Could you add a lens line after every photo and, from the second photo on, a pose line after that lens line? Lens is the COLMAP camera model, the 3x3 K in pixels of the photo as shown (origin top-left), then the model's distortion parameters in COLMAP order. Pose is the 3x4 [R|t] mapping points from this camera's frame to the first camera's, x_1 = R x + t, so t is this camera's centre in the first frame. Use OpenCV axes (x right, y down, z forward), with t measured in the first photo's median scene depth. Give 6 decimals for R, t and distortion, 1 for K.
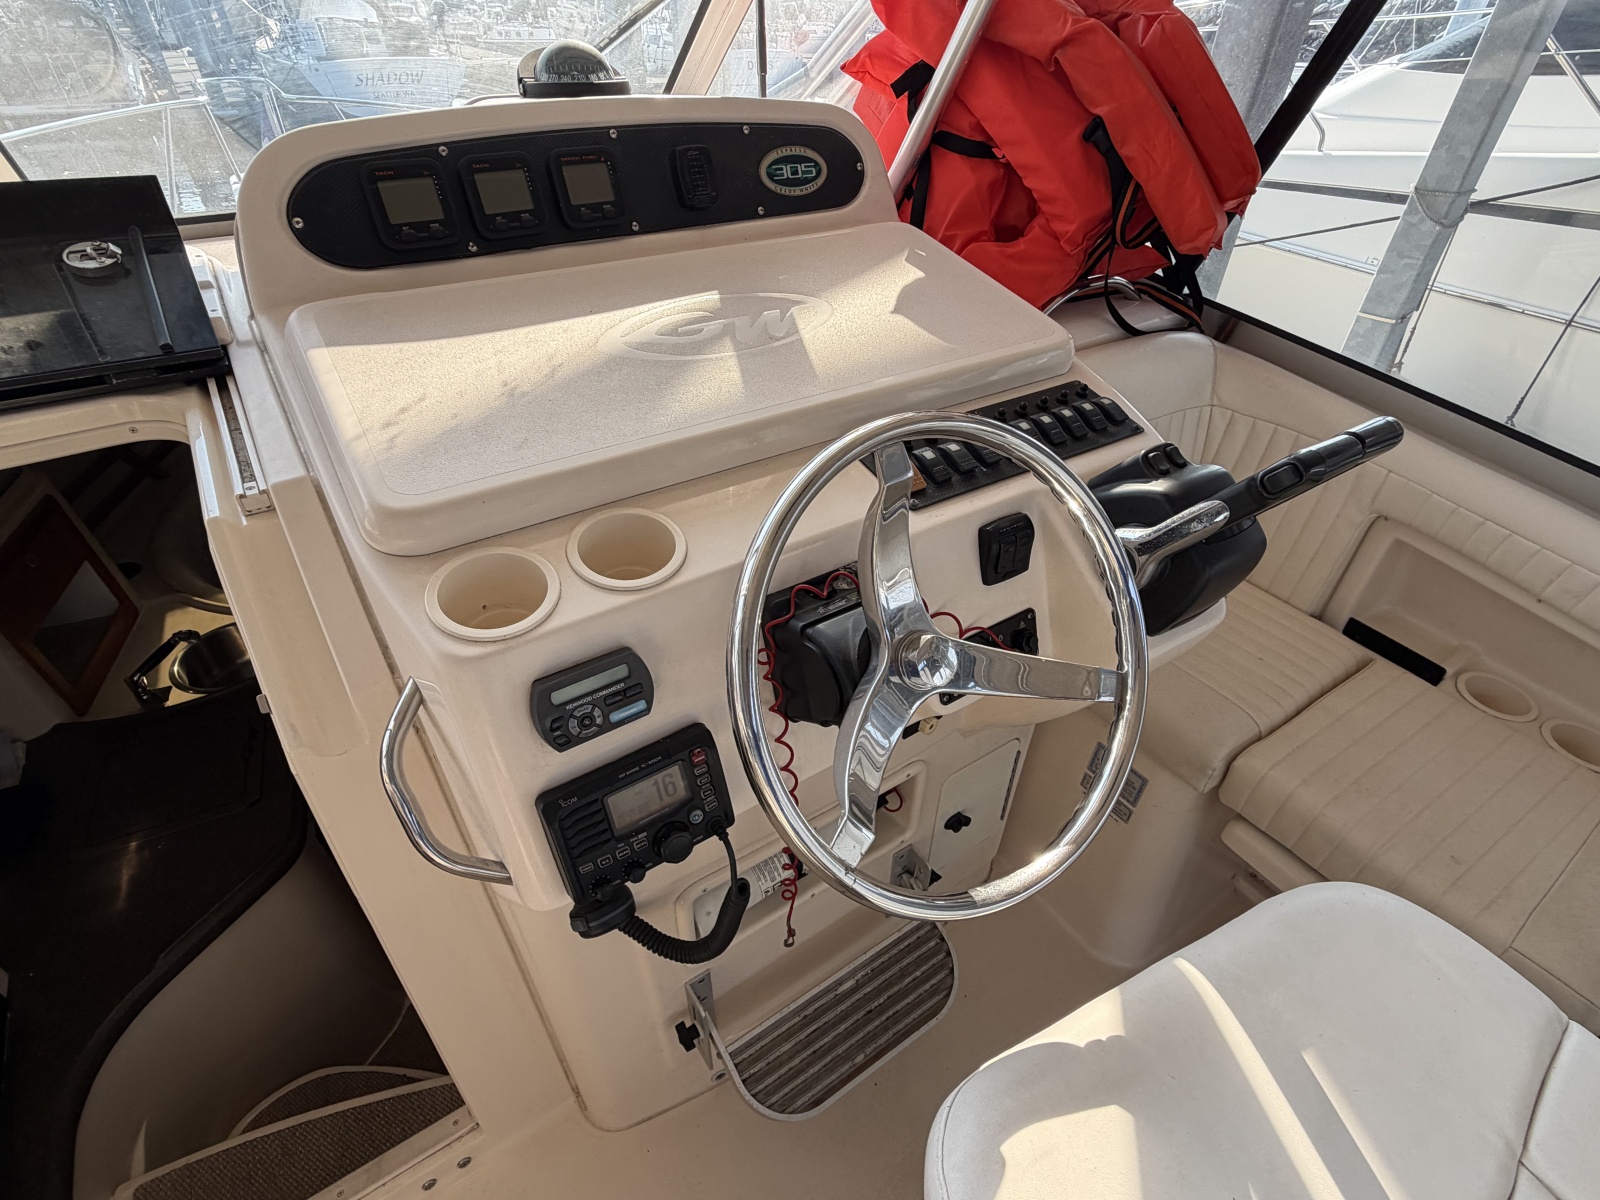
lens RADIAL K [[784.9, 0, 800.0], [0, 784.9, 600.0], [0, 0, 1]] dist [-0.001093, 0.000459]
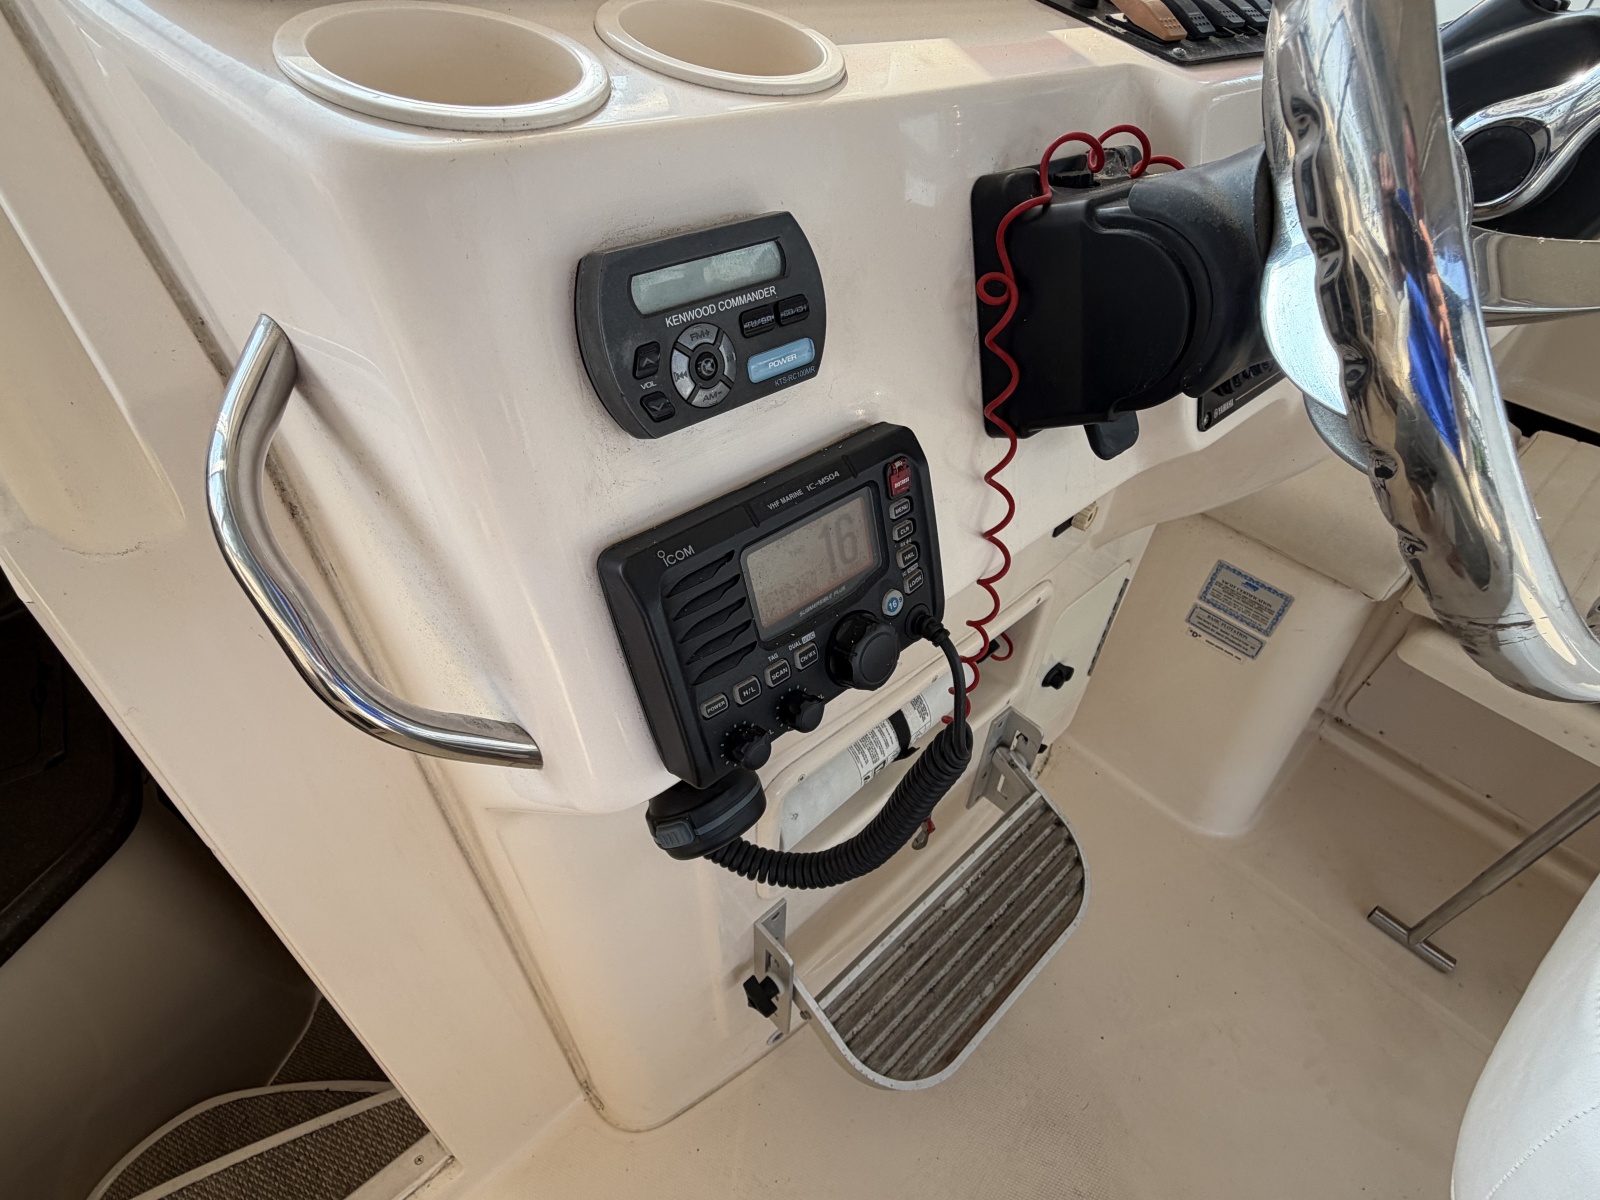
lens RADIAL K [[799.6, 0, 800.0], [0, 799.6, 600.0], [0, 0, 1]] dist [0.001615, -0.000067]
pose [[0.988585, -0.080432, 0.127397, -0.173872], [0.069428, 0.993646, 0.088585, 0.150110], [-0.133712, -0.078729, 0.987888, 0.328114]]
